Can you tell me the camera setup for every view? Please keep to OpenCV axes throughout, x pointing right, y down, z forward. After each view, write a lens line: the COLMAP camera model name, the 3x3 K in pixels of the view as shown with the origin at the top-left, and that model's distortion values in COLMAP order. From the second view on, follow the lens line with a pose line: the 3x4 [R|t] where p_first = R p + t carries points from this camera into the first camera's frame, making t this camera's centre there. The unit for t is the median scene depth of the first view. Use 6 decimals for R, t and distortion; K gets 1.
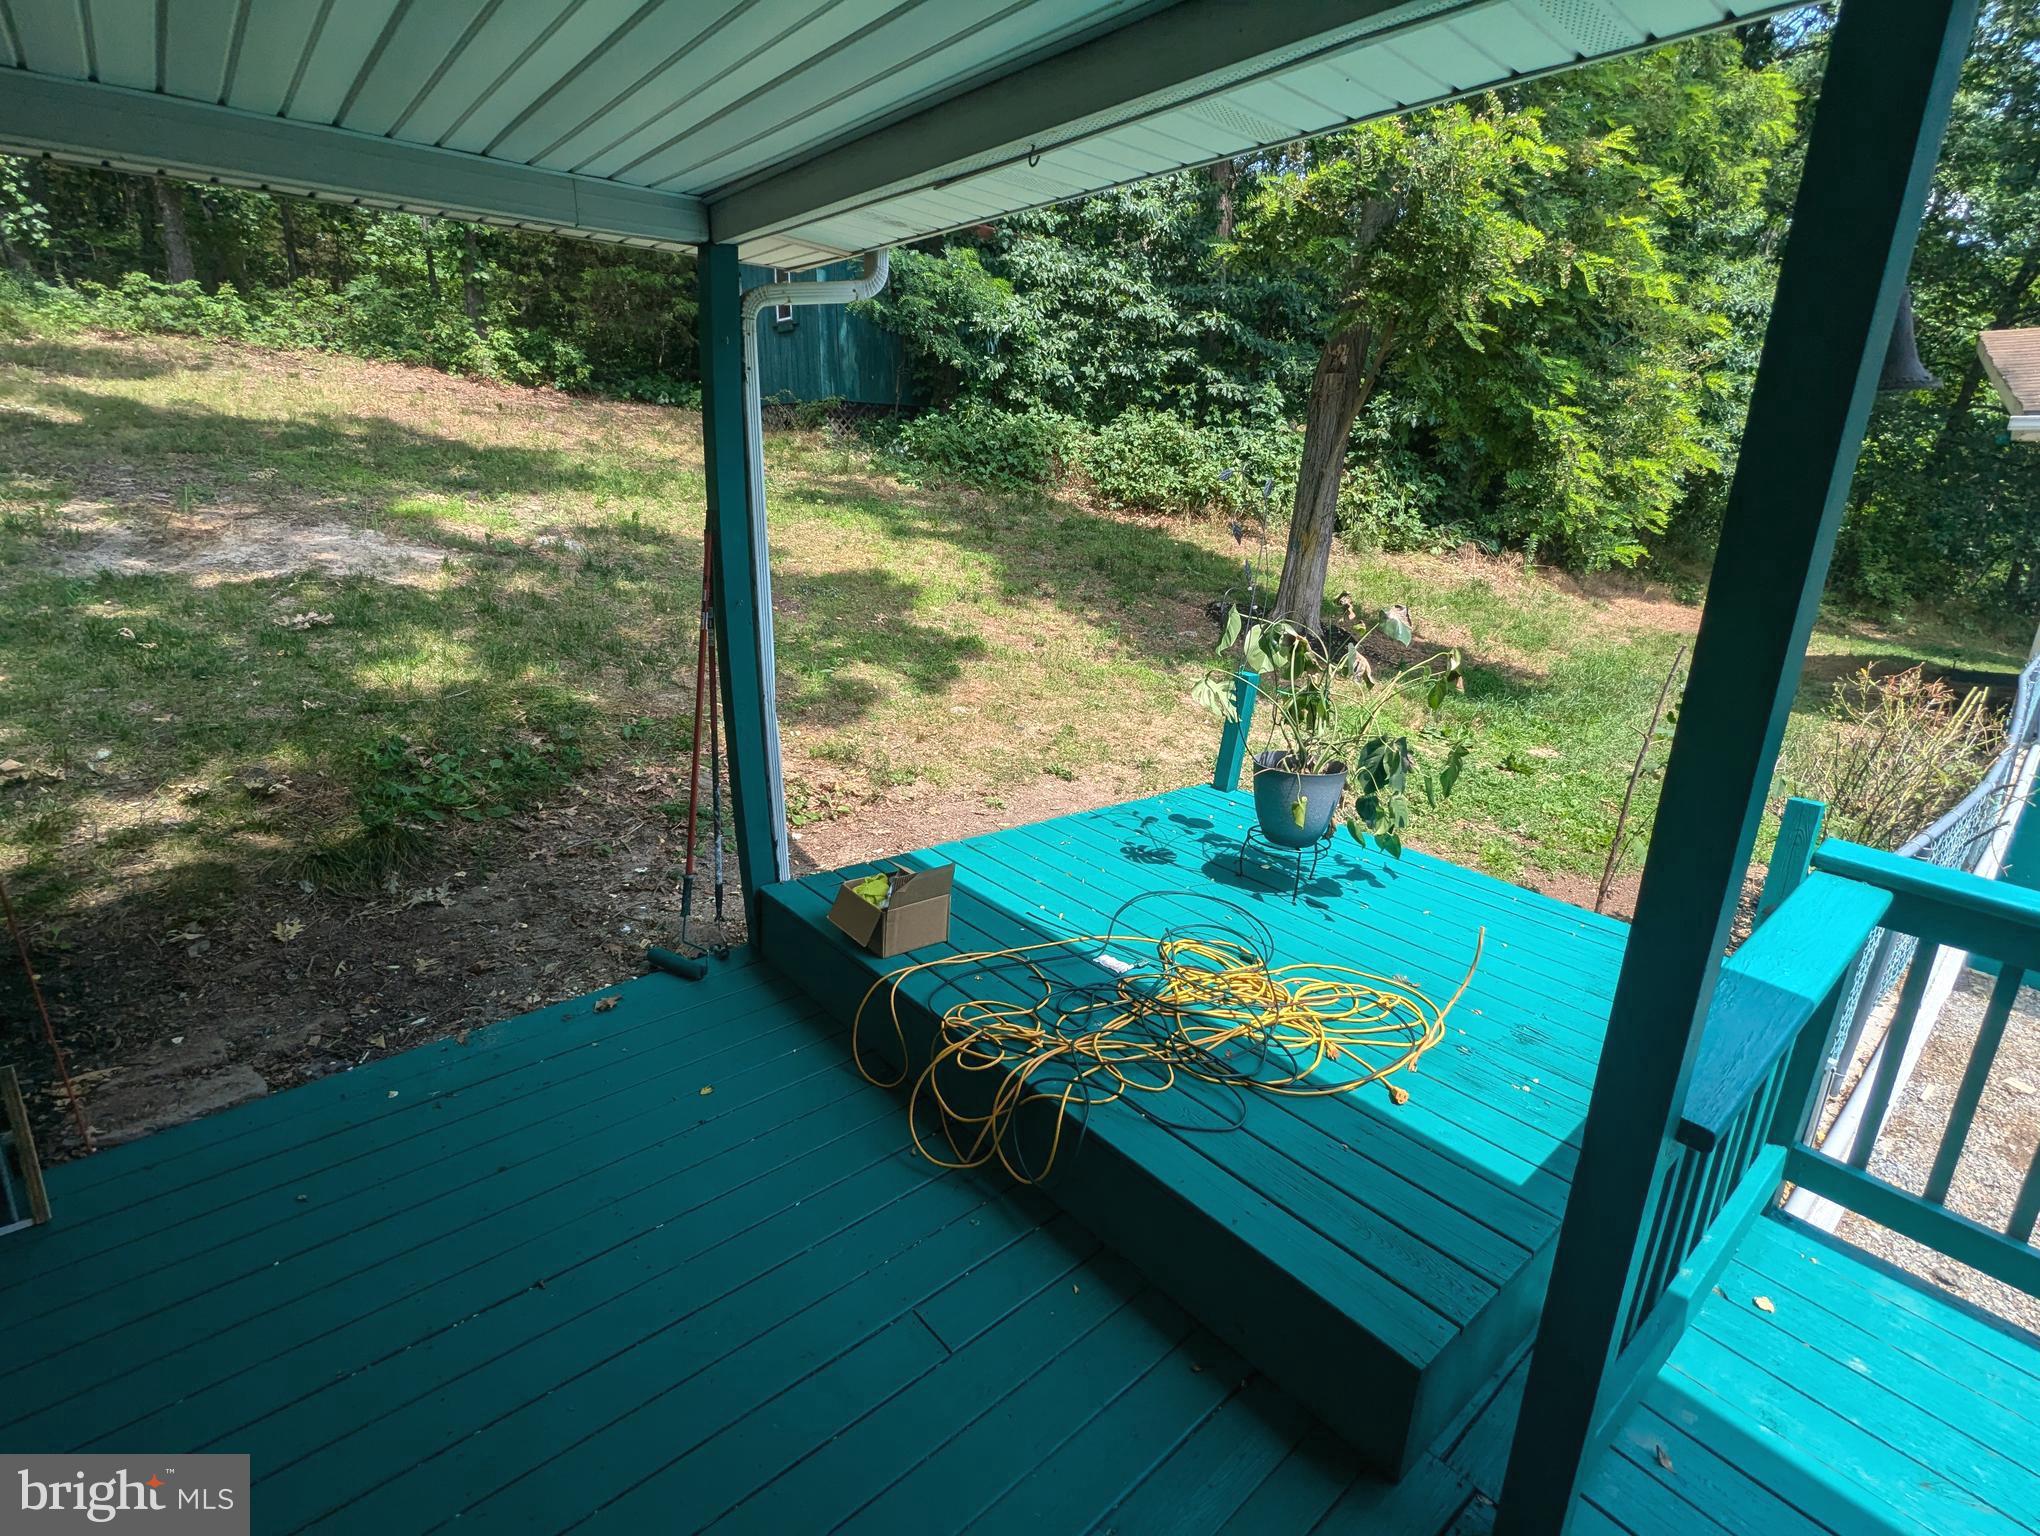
lens RADIAL K [[1024.6, 0, 1020.0], [0, 1024.6, 768.0], [0, 0, 1]] dist [0.000864, 0.000494]
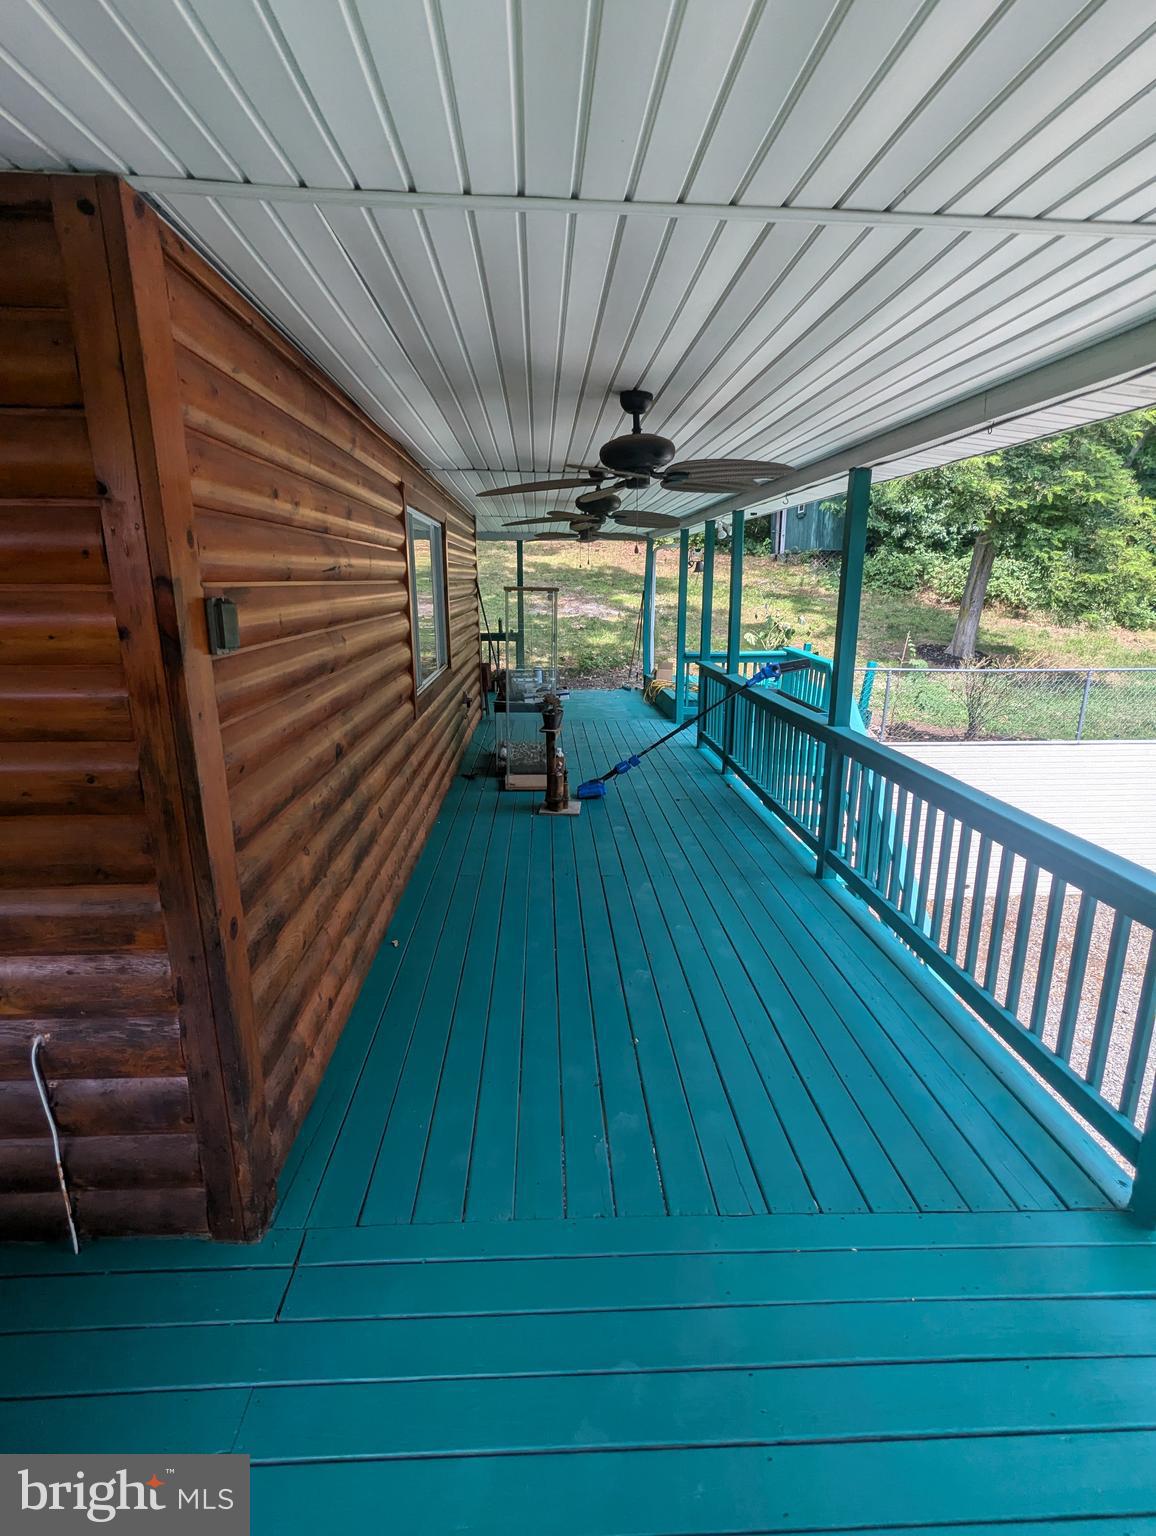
lens RADIAL K [[771.5, 0, 578.0], [0, 771.5, 768.0], [0, 0, 1]] dist [0.000864, 0.000494]
pose [[0.804726, 0.127853, -0.579716, 0.568978], [-0.157214, 0.987564, -0.000433, 0.211349], [0.572451, 0.091488, 0.814819, -0.709855]]
